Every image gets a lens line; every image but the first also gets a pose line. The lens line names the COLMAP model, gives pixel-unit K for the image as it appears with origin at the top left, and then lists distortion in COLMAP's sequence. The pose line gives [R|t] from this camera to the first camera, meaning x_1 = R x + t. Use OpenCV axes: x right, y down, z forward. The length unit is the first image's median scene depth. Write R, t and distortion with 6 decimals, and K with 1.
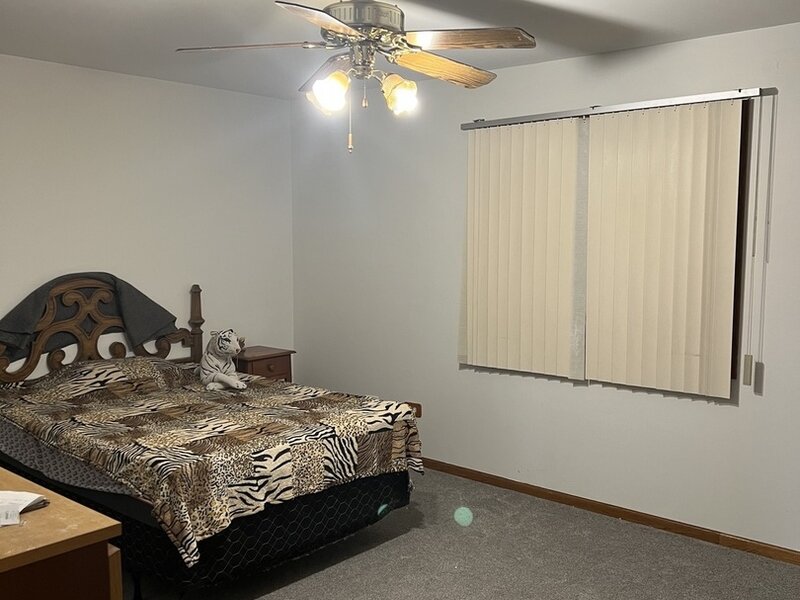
lens RADIAL K [[772.1, 0, 400.0], [0, 772.1, 300.0], [0, 0, 1]] dist [0.085505, -0.216731]
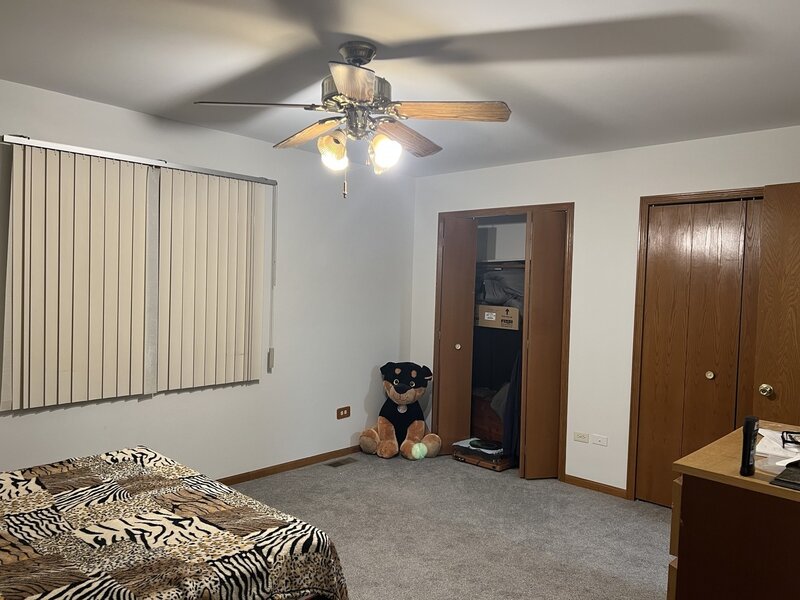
lens RADIAL K [[596.2, 0, 400.0], [0, 596.2, 300.0], [0, 0, 1]] dist [0.047918, -0.009576]
pose [[0.086740, -0.042656, 0.995317, -0.780641], [0.046037, 0.998187, 0.038767, -0.067436], [-0.995167, 0.042458, 0.088547, 0.671560]]
